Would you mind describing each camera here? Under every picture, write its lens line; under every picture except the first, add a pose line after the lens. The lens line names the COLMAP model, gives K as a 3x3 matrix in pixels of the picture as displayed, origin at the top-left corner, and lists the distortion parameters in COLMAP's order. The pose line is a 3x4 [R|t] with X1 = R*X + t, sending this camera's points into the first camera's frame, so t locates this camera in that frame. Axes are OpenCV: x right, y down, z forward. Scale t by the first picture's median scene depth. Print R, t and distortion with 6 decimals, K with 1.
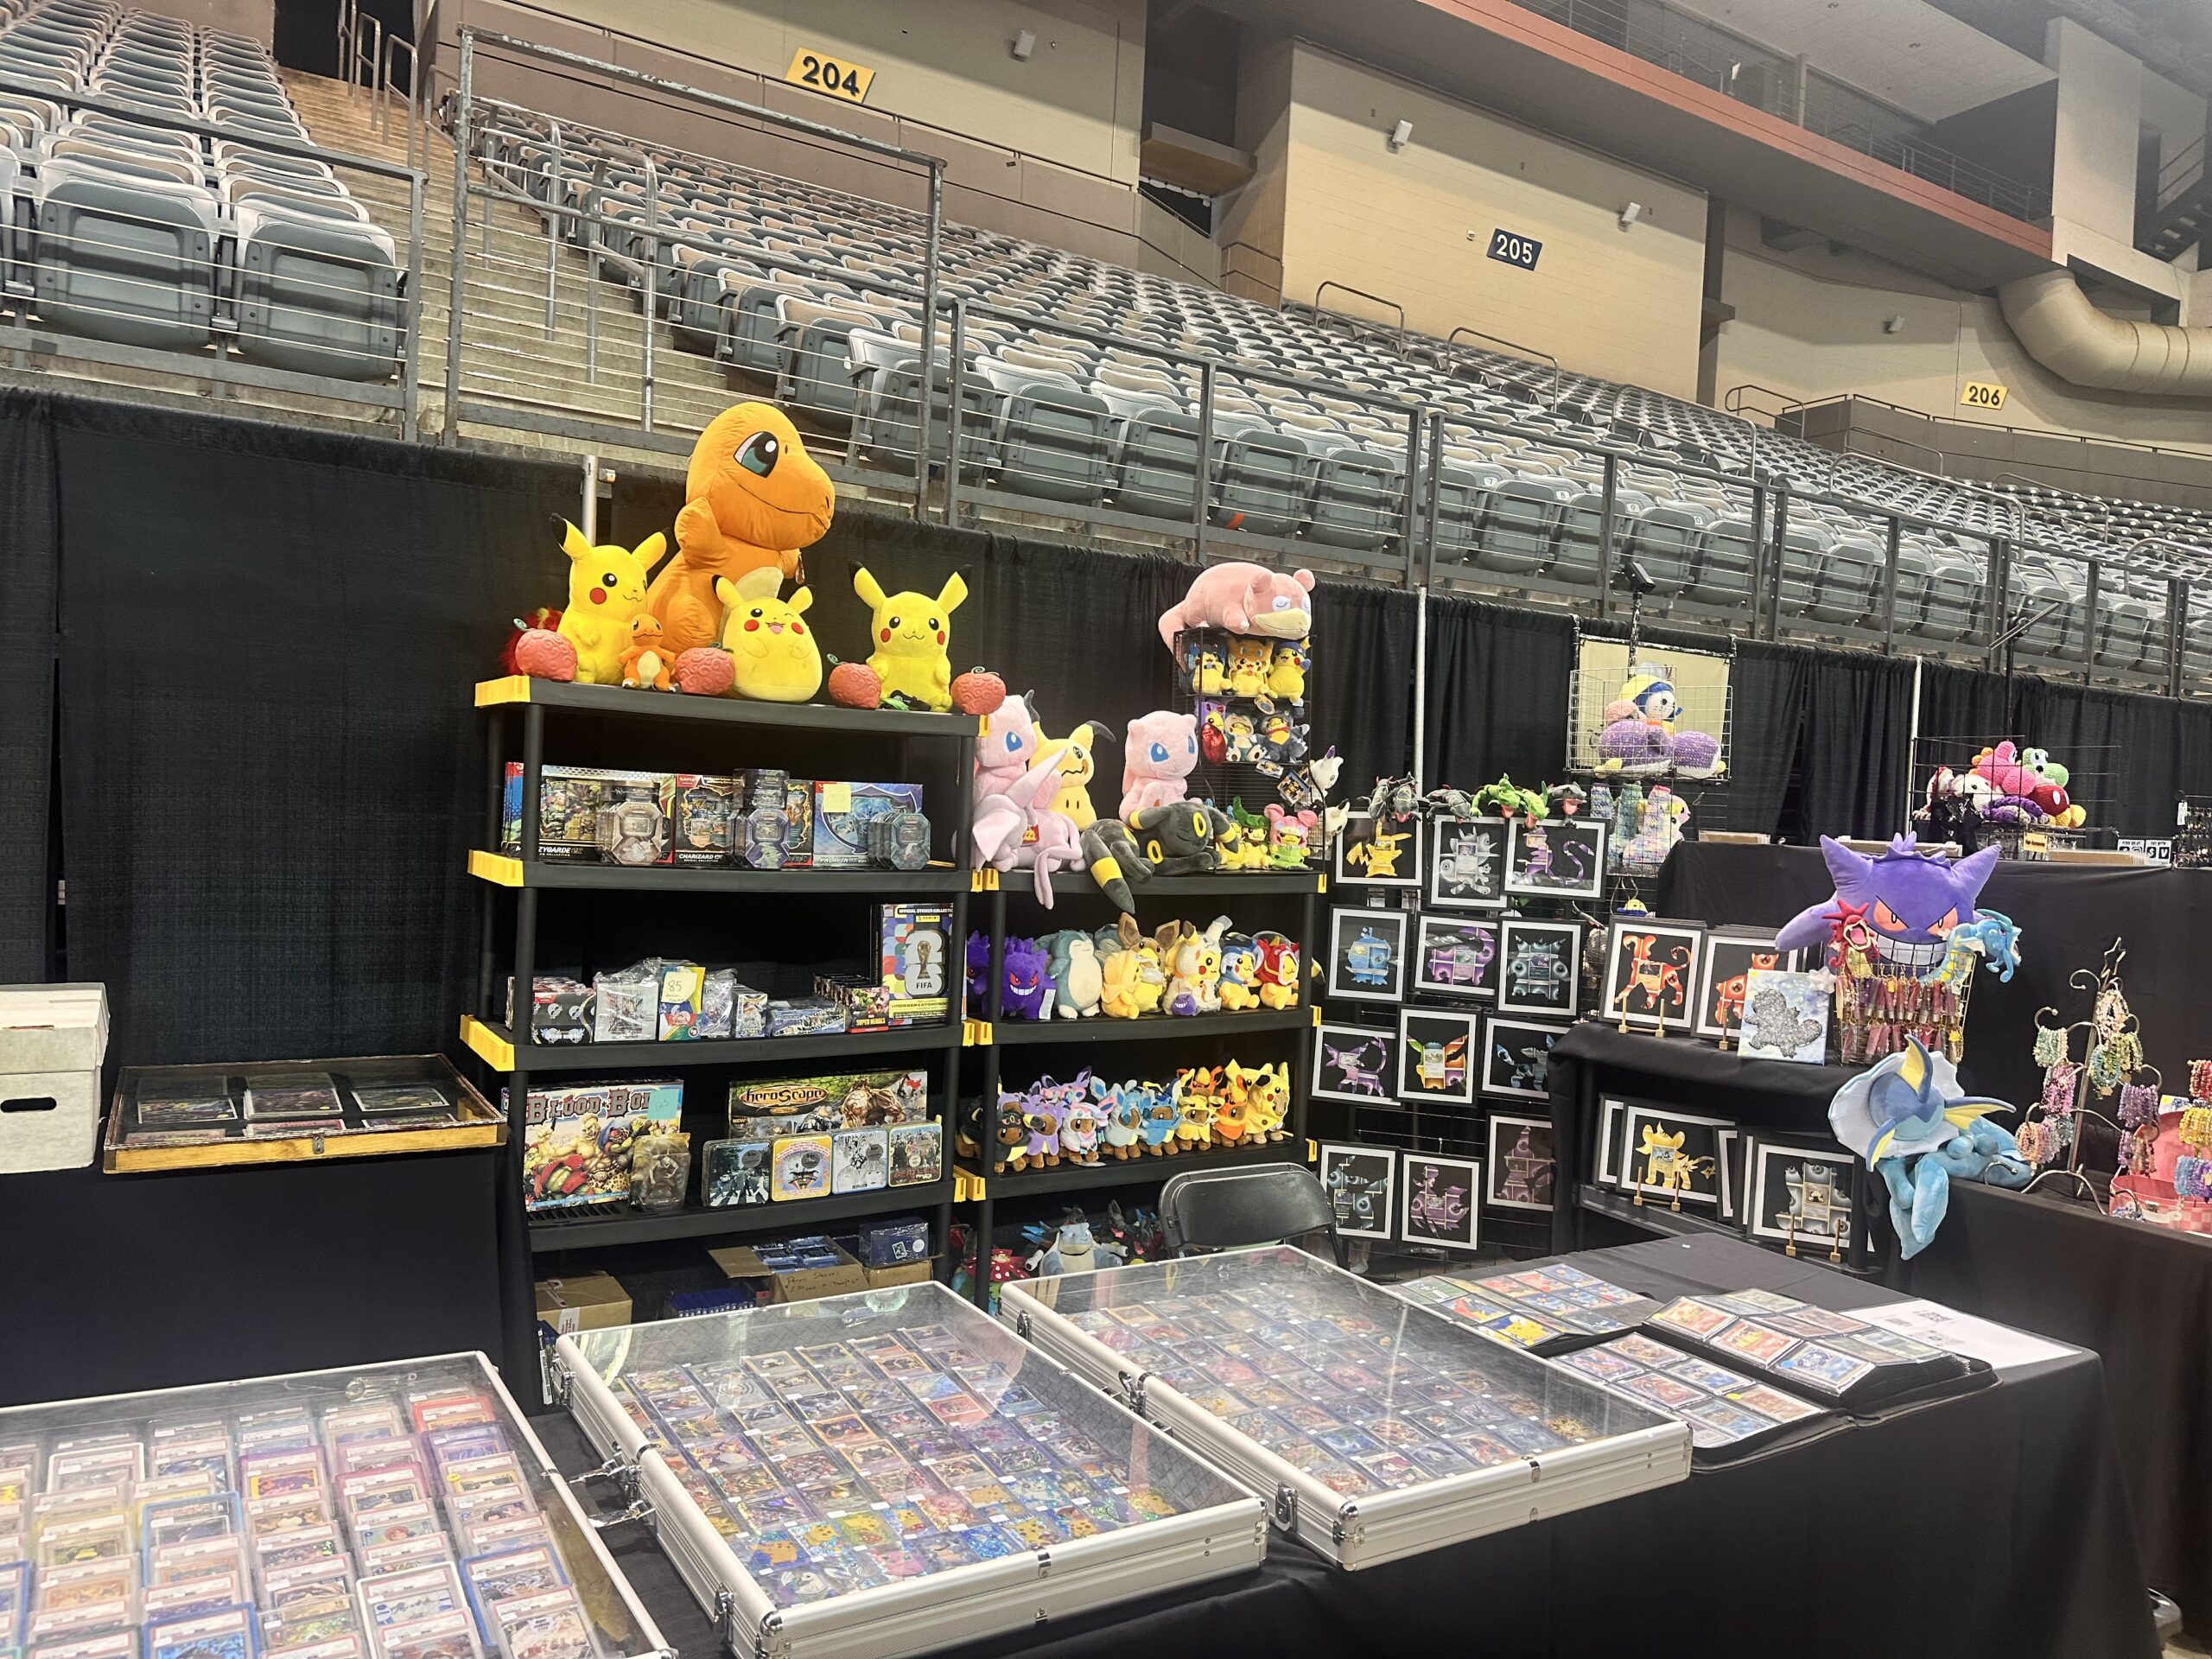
lens RADIAL K [[1564.2, 0, 1103.7], [0, 1564.2, 834.5], [0, 0, 1]] dist [0.058732, -0.031393]
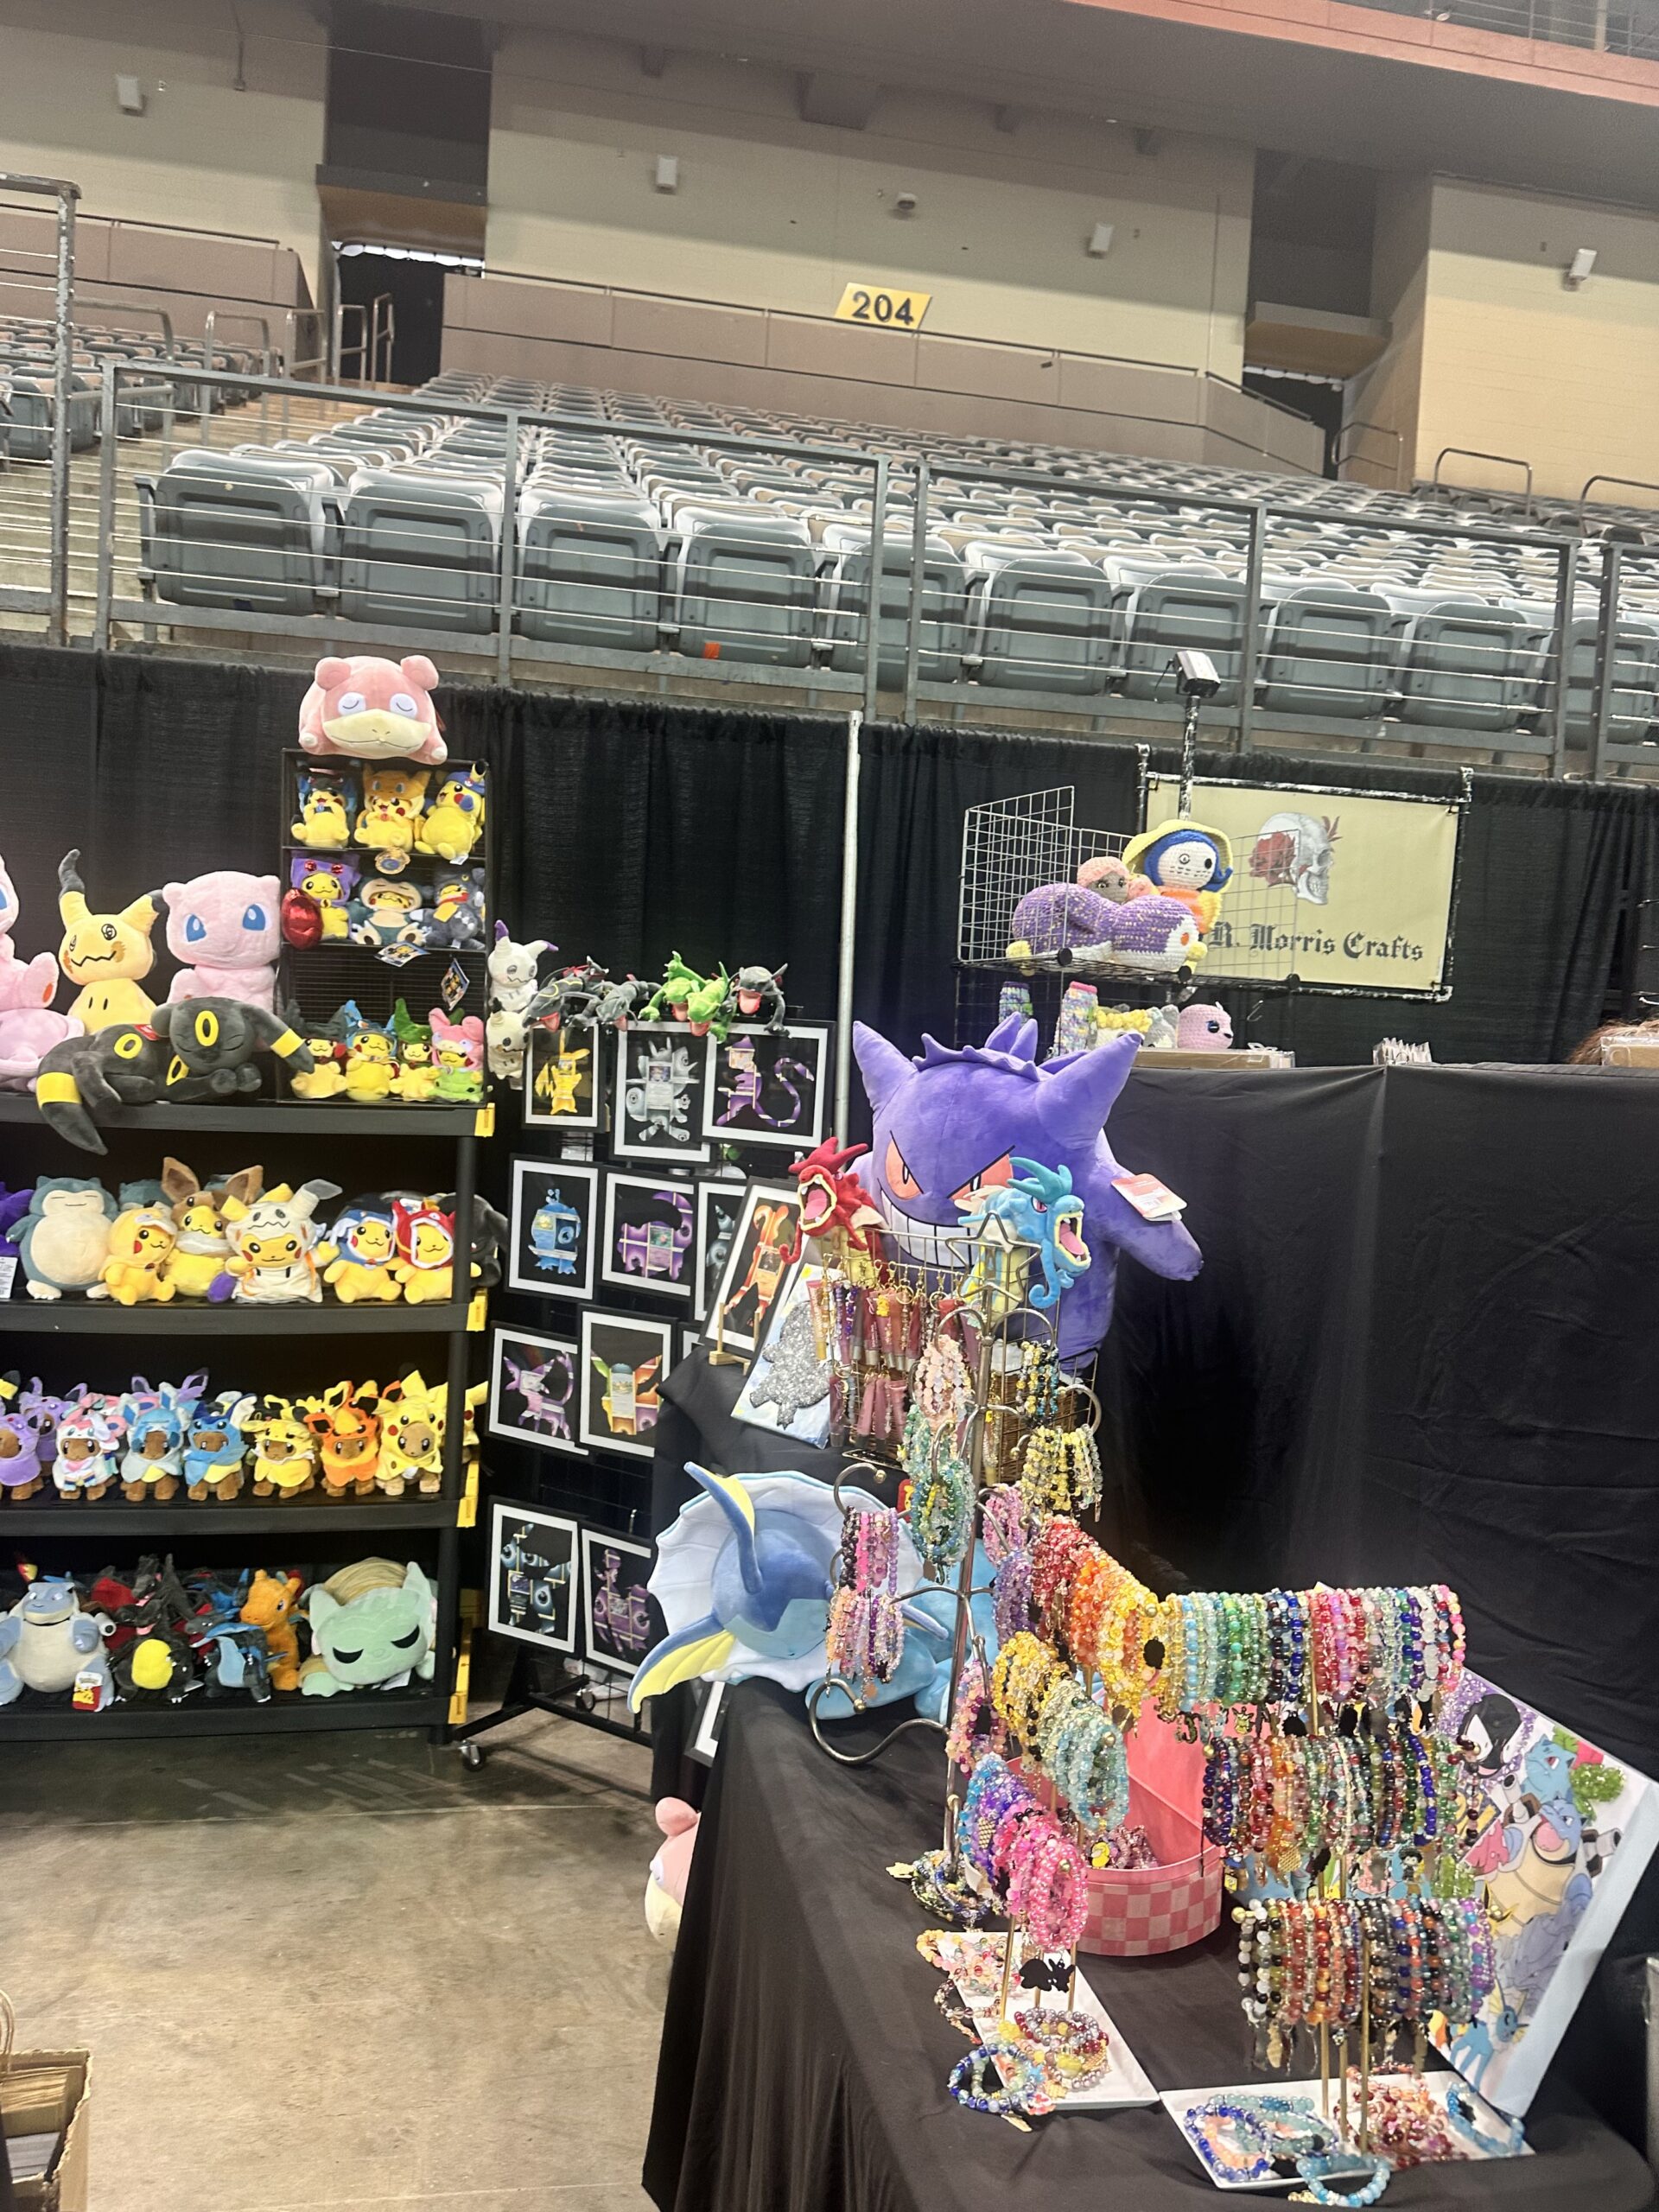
lens RADIAL K [[1564.2, 0, 823.1], [0, 1564.2, 1118.0], [0, 0, 1]] dist [0.058732, -0.031393]
pose [[0.939359, 0.011078, -0.342758, 0.511227], [-0.011768, 0.999931, 0.000067, 0.027327], [0.342735, 0.003971, 0.939424, 0.403547]]
